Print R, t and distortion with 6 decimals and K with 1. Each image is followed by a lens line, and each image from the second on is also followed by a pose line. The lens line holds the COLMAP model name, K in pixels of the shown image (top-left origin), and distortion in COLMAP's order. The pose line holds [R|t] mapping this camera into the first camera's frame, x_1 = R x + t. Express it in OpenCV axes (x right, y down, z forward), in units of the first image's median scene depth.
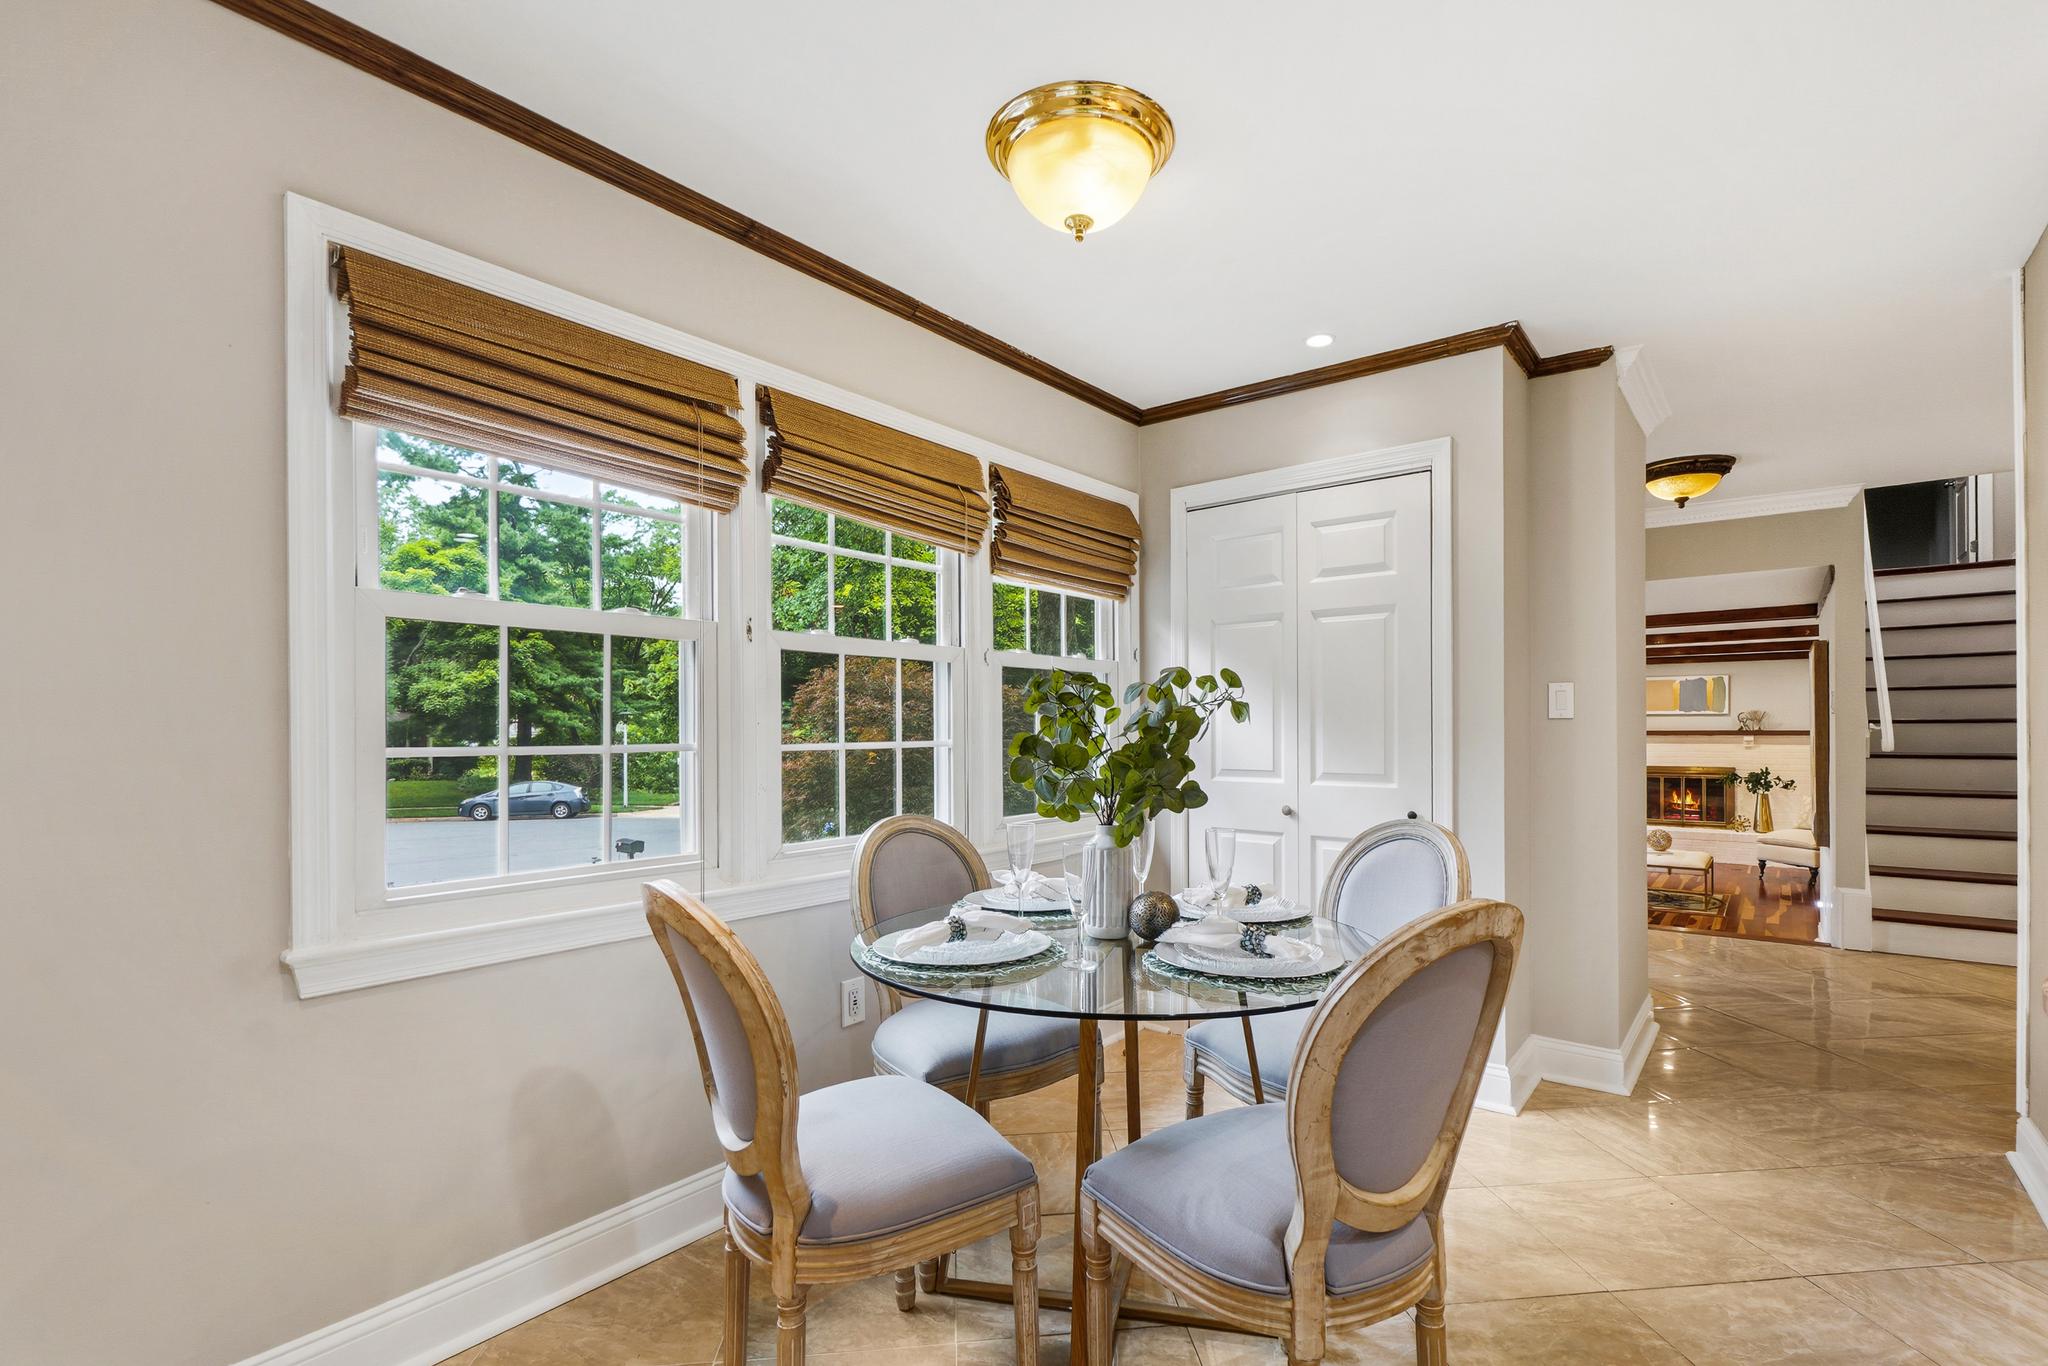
lens RADIAL K [[916.4, 0, 1035.8], [0, 916.4, 715.7], [0, 0, 1]] dist [0.004352, -0.001394]
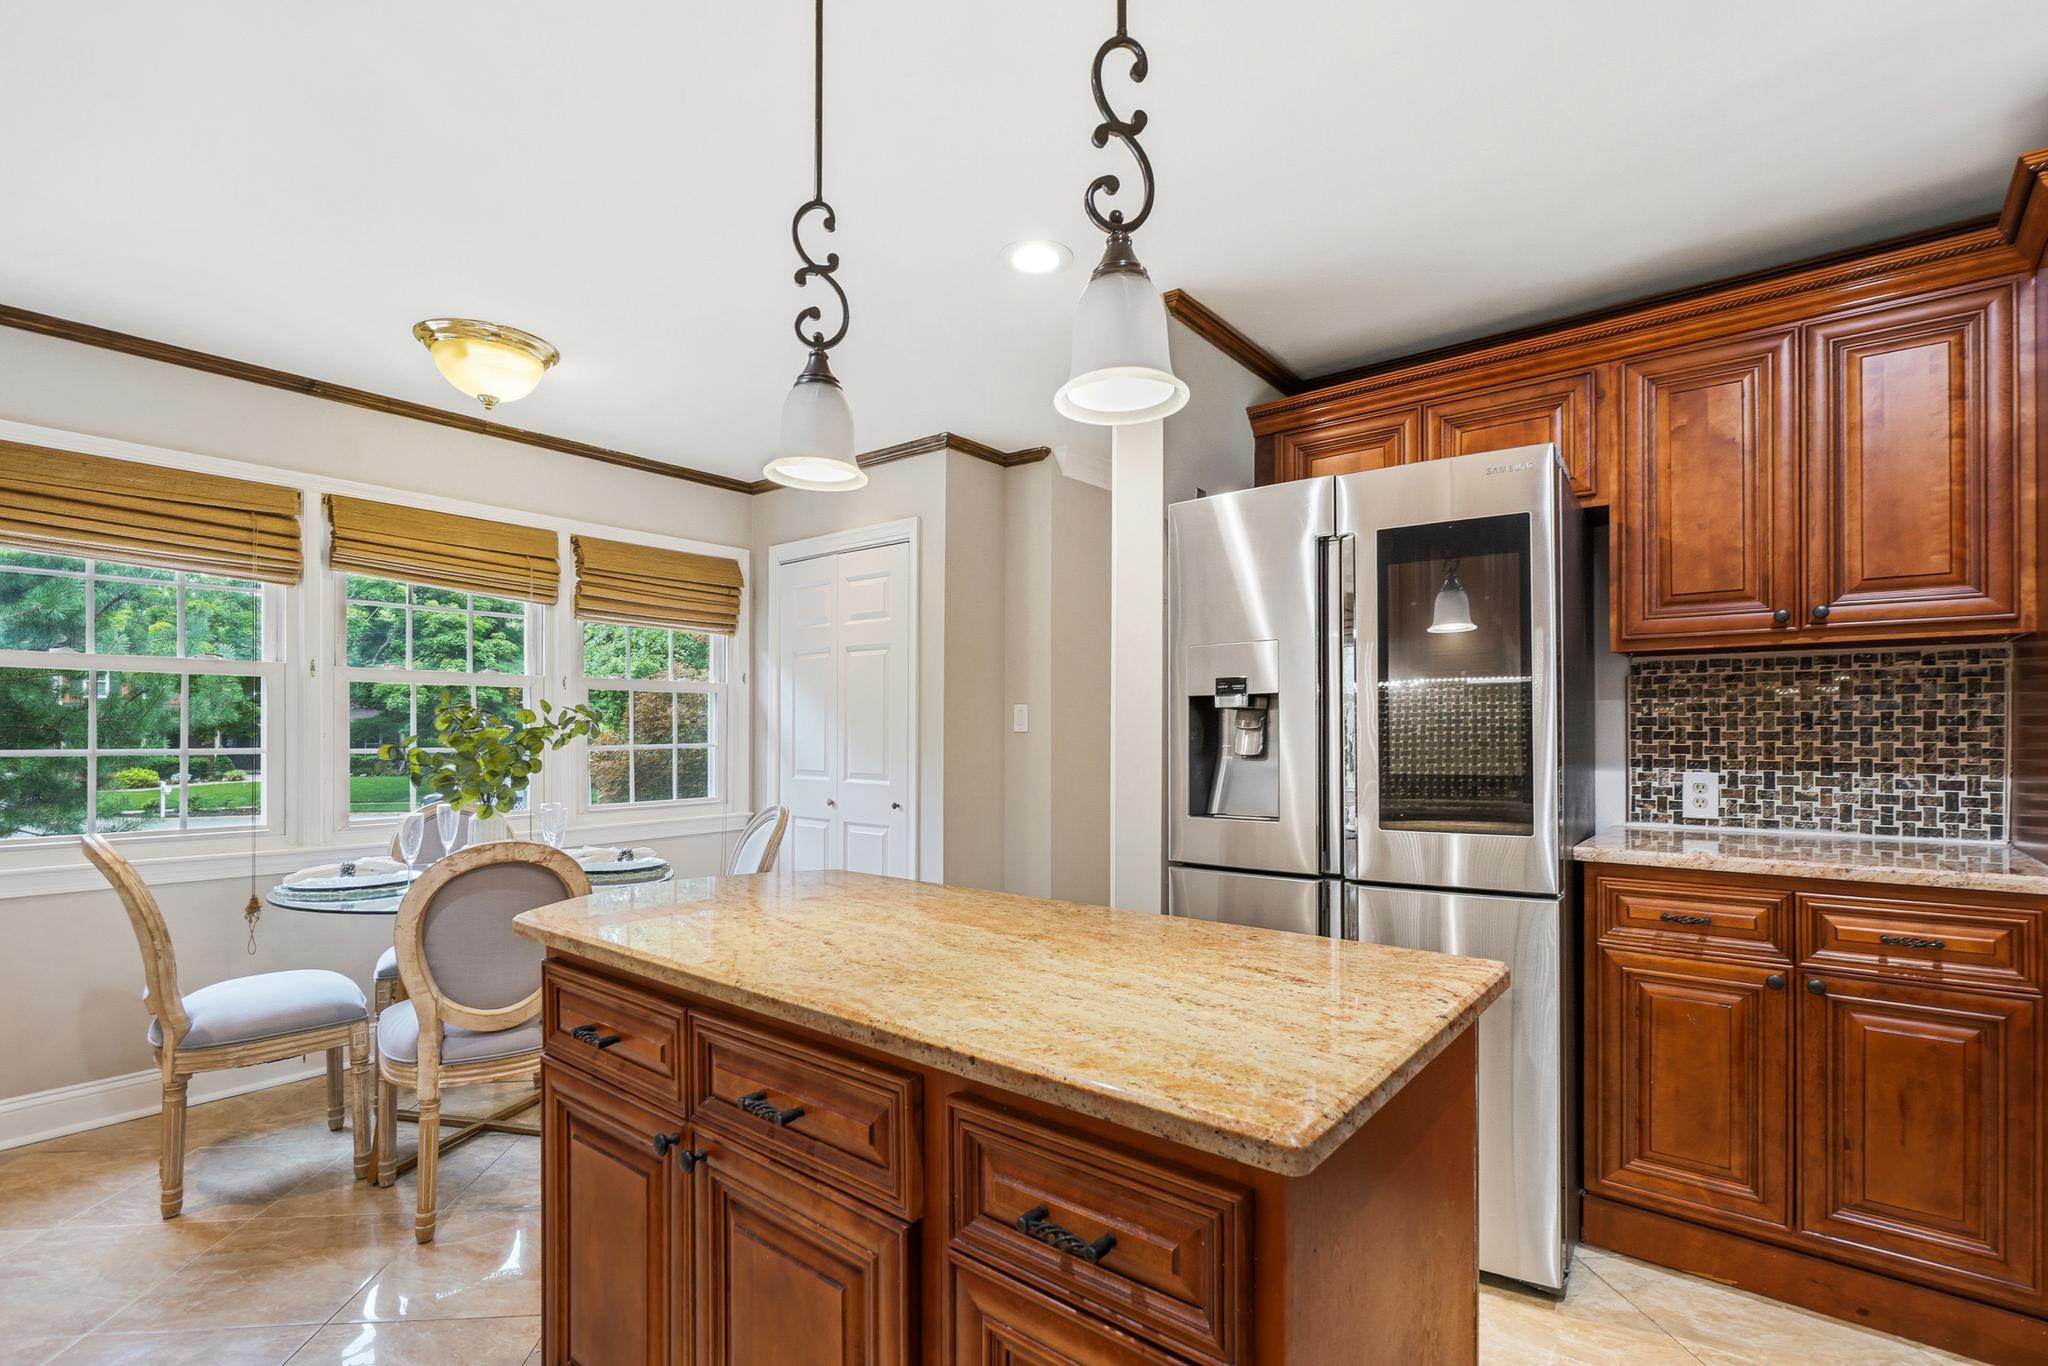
lens RADIAL K [[916.4, 0, 1004.2], [0, 916.4, 716.6], [0, 0, 1]] dist [0.004352, -0.001394]
pose [[0.999813, 0.006541, -0.018224, 0.588479], [-0.006517, 0.999978, 0.001369, -0.020976], [0.018232, -0.001250, 0.999833, -0.298760]]
